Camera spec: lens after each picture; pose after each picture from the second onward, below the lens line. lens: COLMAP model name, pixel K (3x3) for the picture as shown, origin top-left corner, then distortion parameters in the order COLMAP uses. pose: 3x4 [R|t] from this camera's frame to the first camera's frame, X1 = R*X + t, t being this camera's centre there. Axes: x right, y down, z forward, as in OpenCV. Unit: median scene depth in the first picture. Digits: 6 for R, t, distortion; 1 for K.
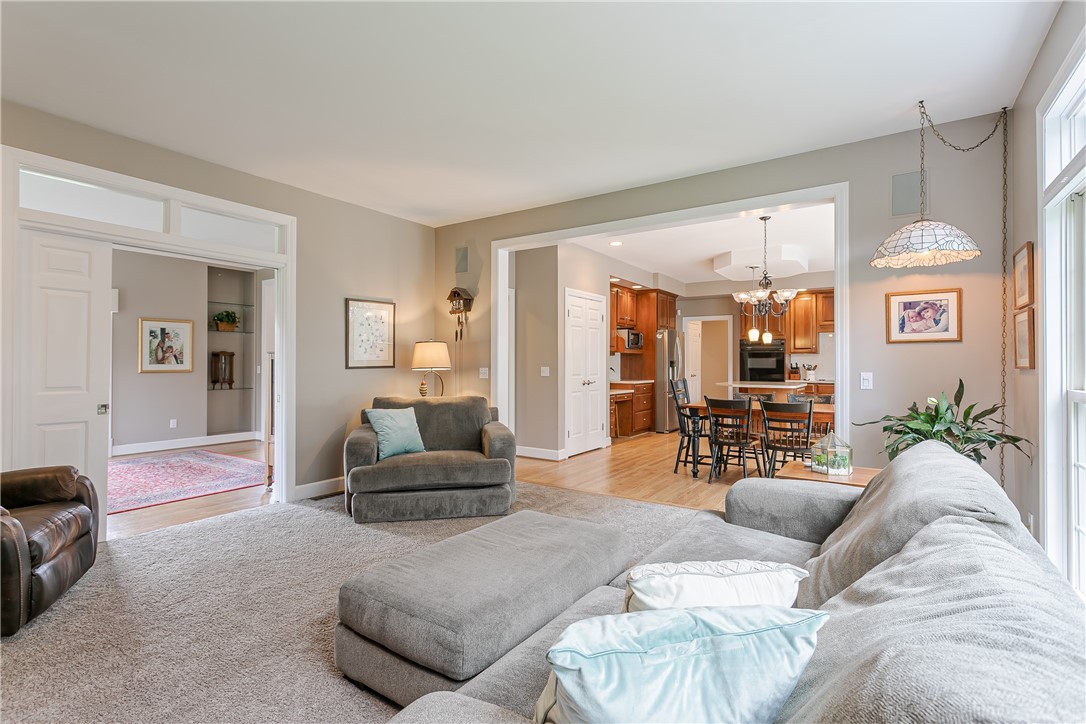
lens RADIAL K [[511.2, 0, 551.4], [0, 511.2, 360.4], [0, 0, 1]] dist [0.000827, 0.002832]
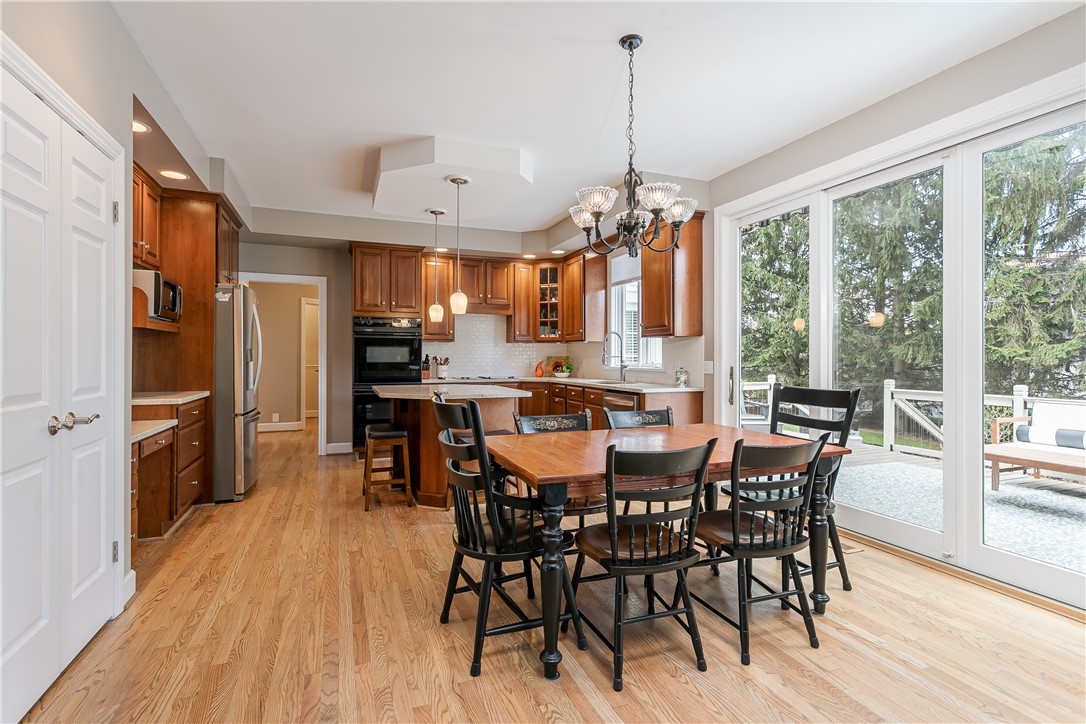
lens RADIAL K [[511.2, 0, 538.3], [0, 511.2, 355.4], [0, 0, 1]] dist [0.000827, 0.002832]
pose [[0.570727, 0.002487, 0.821136, -0.008704], [-0.005873, 0.999982, 0.001053, 0.004584], [-0.821119, -0.005424, 0.570732, 0.489579]]
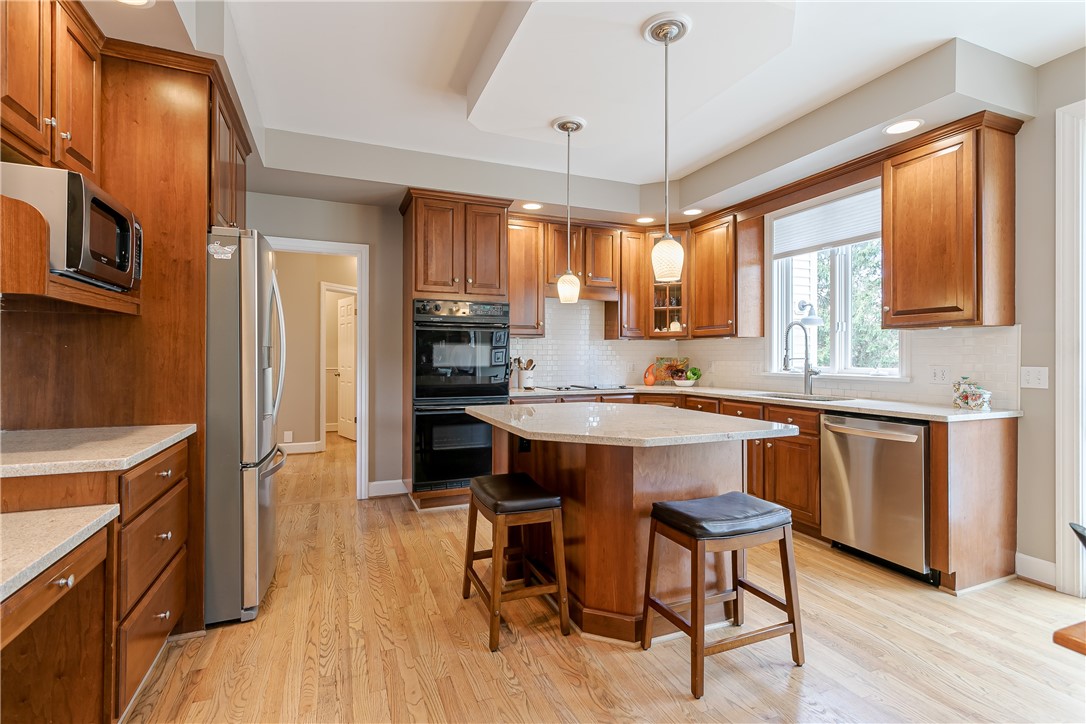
lens RADIAL K [[511.2, 0, 544.5], [0, 511.2, 354.7], [0, 0, 1]] dist [0.000827, 0.002832]
pose [[0.555998, 0.002846, 0.831179, 0.086509], [-0.007358, 0.999972, 0.001497, 0.003612], [-0.831151, -0.006948, 0.556003, 0.713403]]
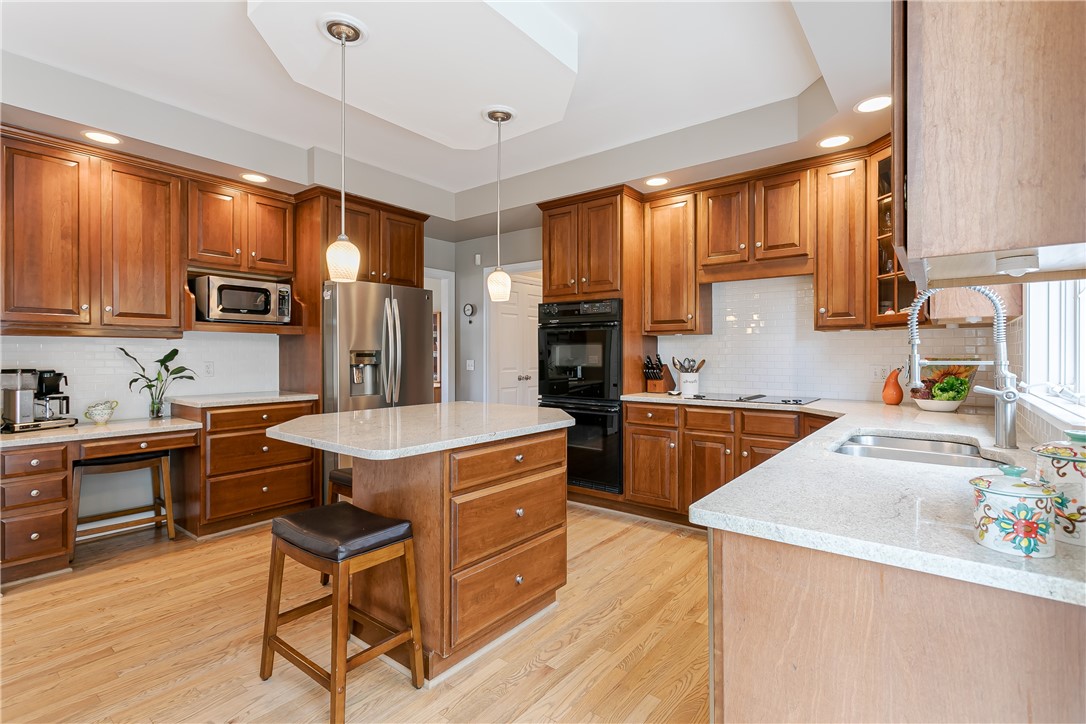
lens RADIAL K [[511.2, 0, 547.2], [0, 511.2, 355.2], [0, 0, 1]] dist [0.000827, 0.002832]
pose [[0.997648, -0.001025, -0.068531, 0.425655], [0.001595, 0.999965, 0.008270, 0.001401], [0.068520, -0.008360, 0.997615, 0.569239]]
